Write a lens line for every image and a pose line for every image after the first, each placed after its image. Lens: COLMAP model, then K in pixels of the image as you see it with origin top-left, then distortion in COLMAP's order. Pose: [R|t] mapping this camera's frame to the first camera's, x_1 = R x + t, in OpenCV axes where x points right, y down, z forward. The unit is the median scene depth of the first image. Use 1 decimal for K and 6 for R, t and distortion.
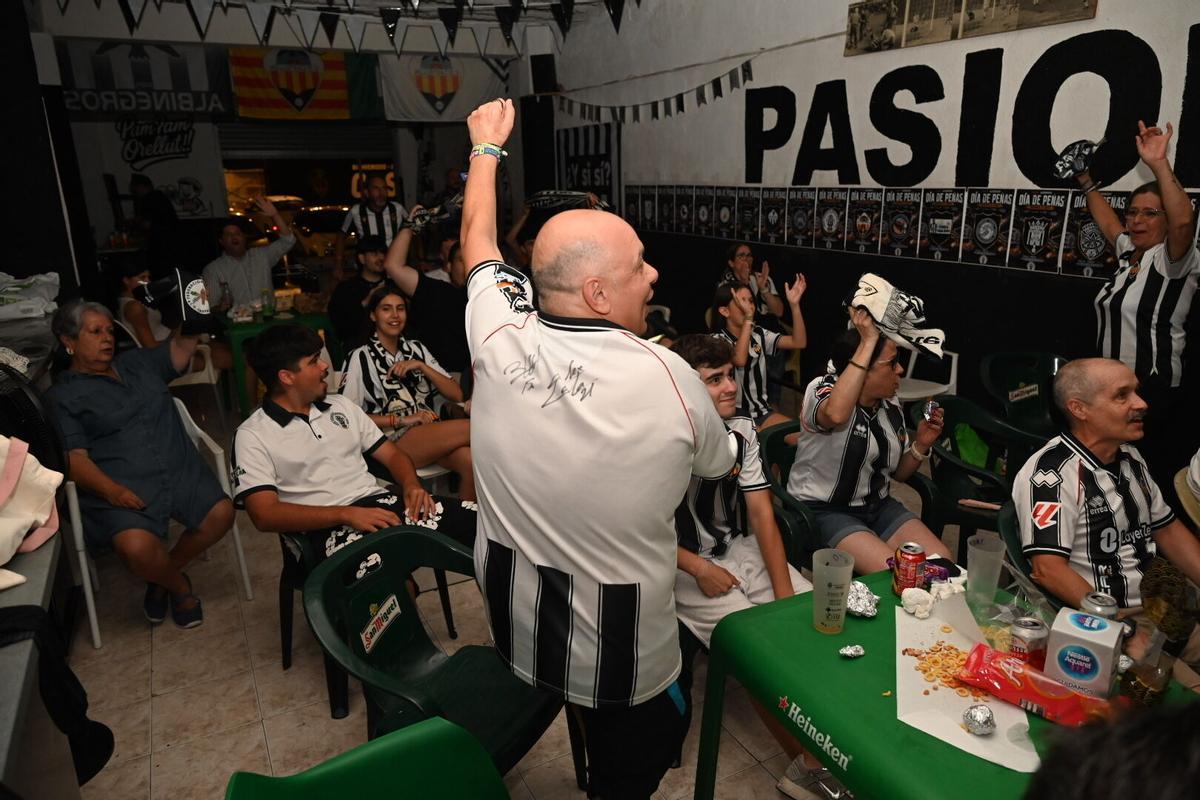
lens RADIAL K [[811.4, 0, 605.5], [0, 811.4, 397.3], [0, 0, 1]] dist [0.008706, -0.009318]
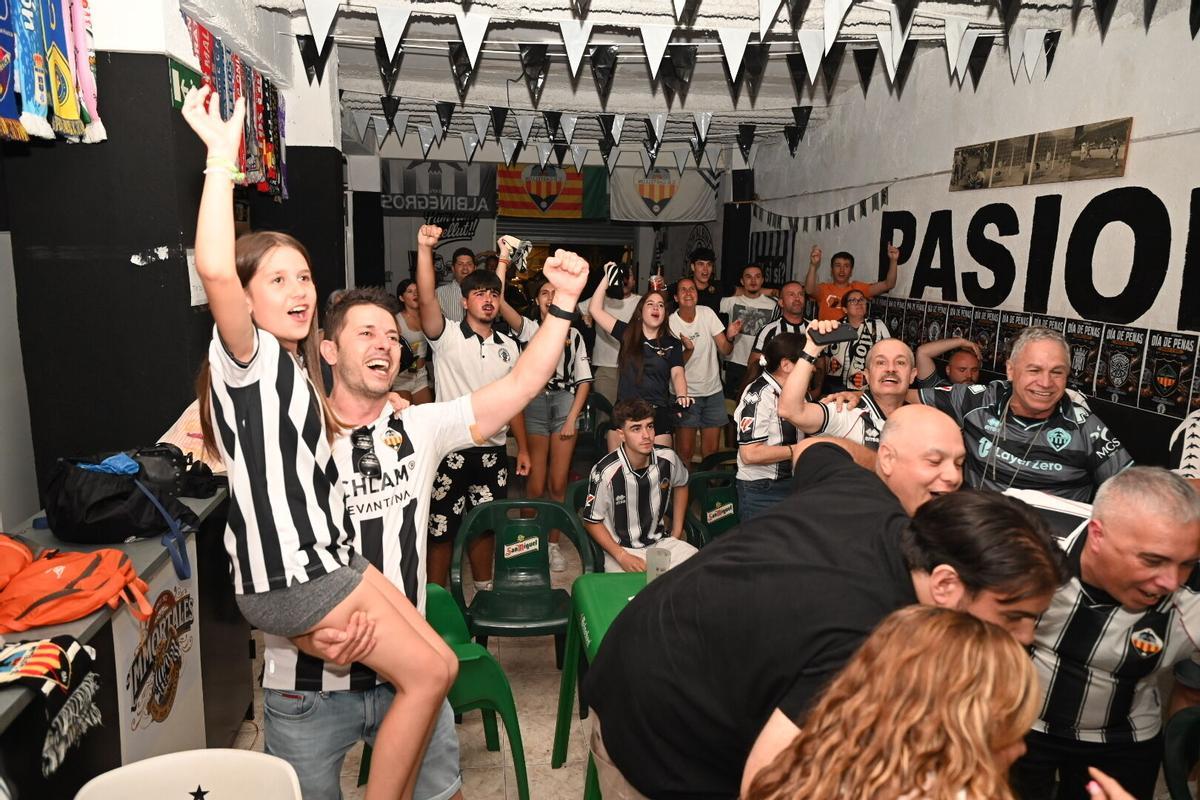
lens RADIAL K [[811.4, 0, 588.5], [0, 811.4, 393.3], [0, 0, 1]] dist [0.008706, -0.009318]
pose [[0.934875, 0.102754, -0.339780, 0.181524], [-0.134664, 0.988298, -0.071644, 0.008018], [0.328442, 0.112734, 0.937772, -0.155643]]
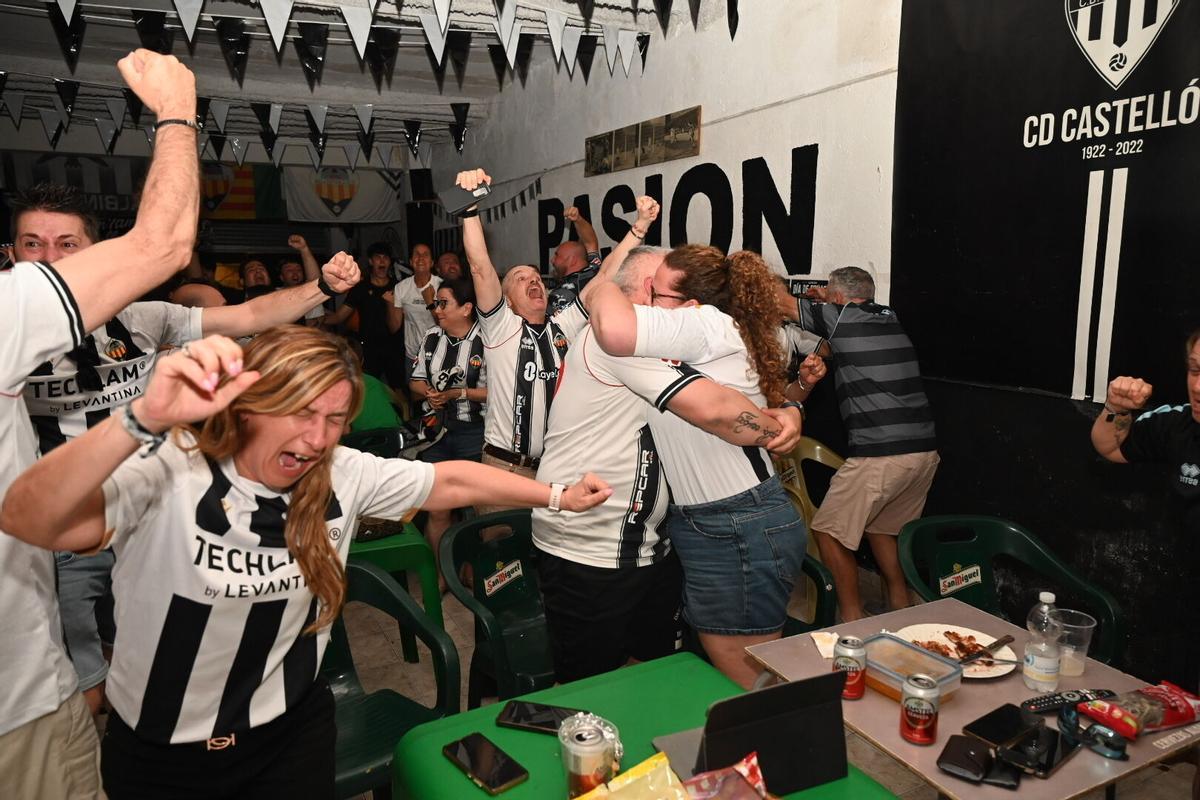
lens RADIAL K [[811.4, 0, 600.2], [0, 811.4, 404.8], [0, 0, 1]] dist [0.008706, -0.009318]
pose [[0.999798, 0.018186, -0.008599, 0.257445], [-0.019033, 0.993568, -0.111622, 0.060533], [0.006513, 0.111763, 0.993714, -0.176491]]
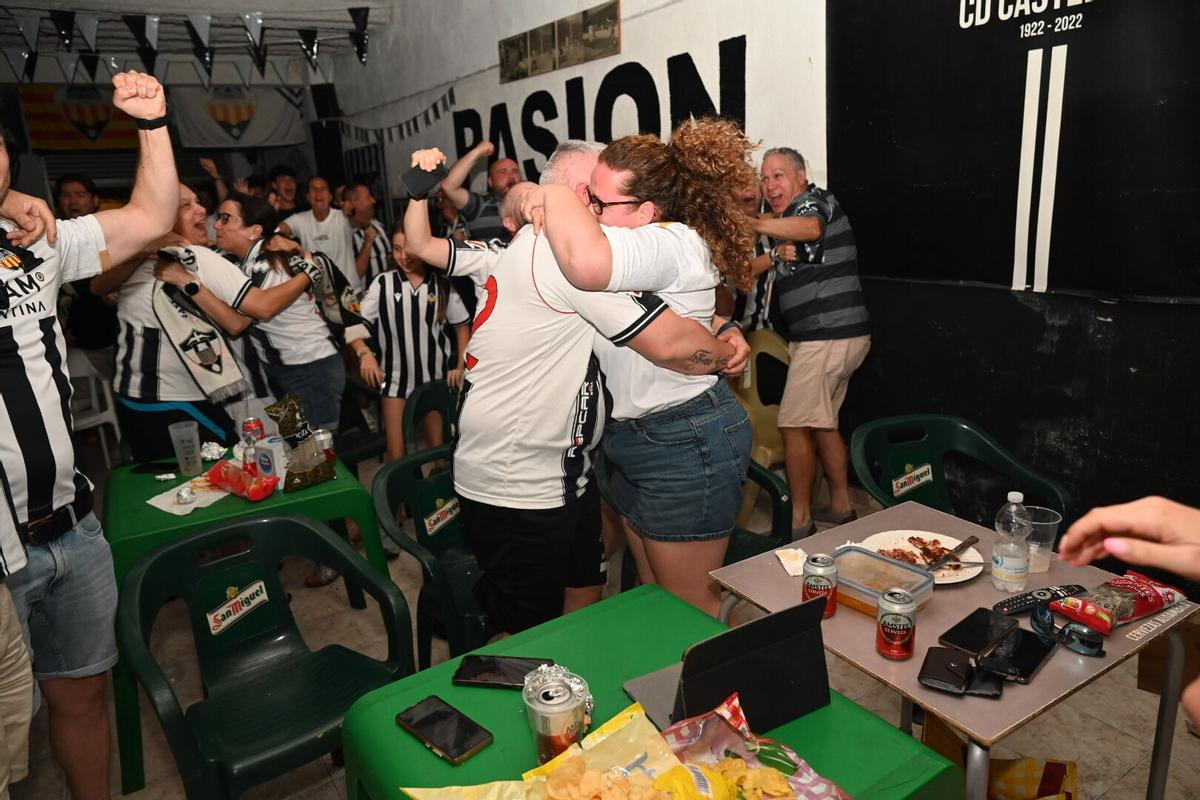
lens RADIAL K [[811.4, 0, 603.4], [0, 811.4, 398.8], [0, 0, 1]] dist [0.008706, -0.009318]
pose [[0.995907, -0.053713, 0.072690, 0.255308], [0.055023, 0.998355, -0.016146, 0.056686], [-0.071703, 0.020079, 0.997224, -0.154493]]
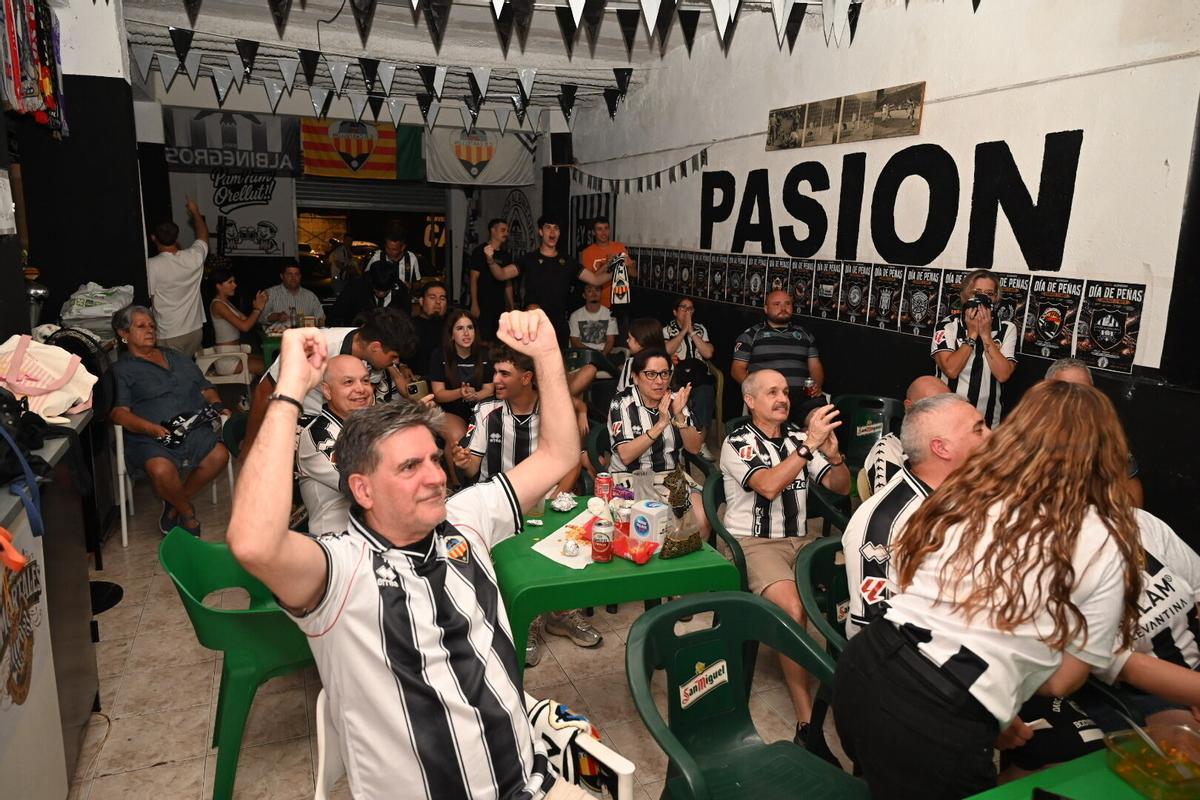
lens RADIAL K [[811.4, 0, 606.1], [0, 811.4, 395.7], [0, 0, 1]] dist [0.008706, -0.009318]
pose [[0.994348, 0.065697, -0.083402, 0.138414], [-0.071572, 0.995010, -0.069517, 0.038935], [0.078419, 0.075094, 0.994088, -0.161107]]
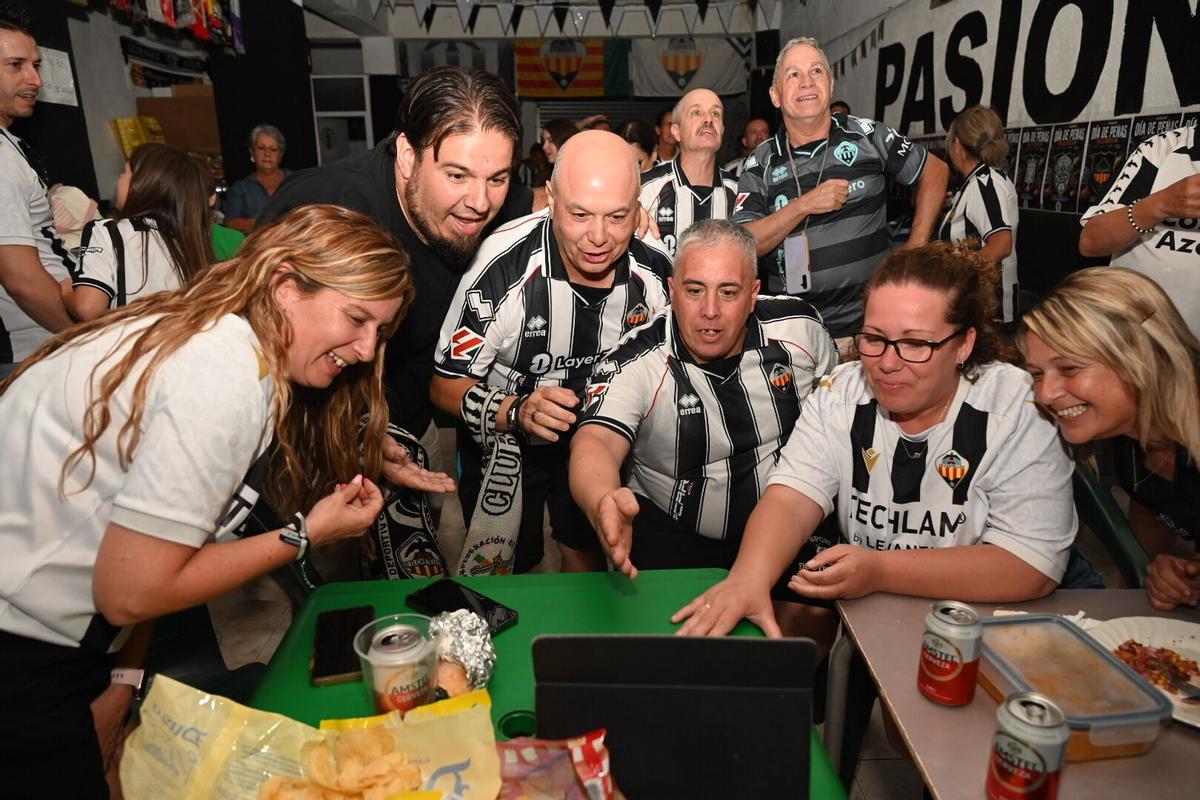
lens RADIAL K [[811.4, 0, 600.4], [0, 811.4, 401.2], [0, 0, 1]] dist [0.008706, -0.009318]
pose [[0.890394, 0.133678, -0.435119, 0.335424], [-0.128632, 0.990837, 0.041183, 0.068513], [0.436637, 0.019301, 0.899431, -0.084195]]
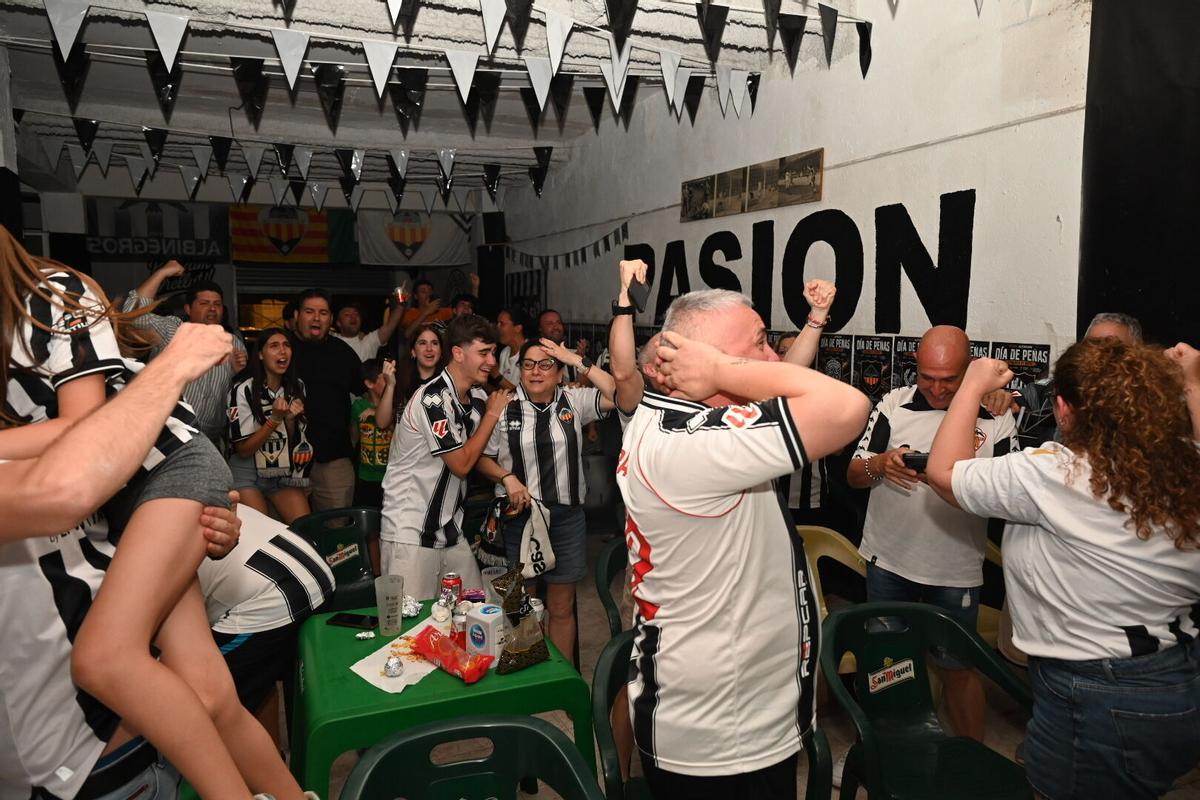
lens RADIAL K [[811.4, 0, 593.3], [0, 811.4, 388.6], [0, 0, 1]] dist [0.008706, -0.009318]
pose [[0.997179, 0.025197, -0.070698, 0.196299], [-0.036984, 0.984623, -0.170732, 0.026963], [0.065309, 0.172865, 0.982778, -0.117479]]
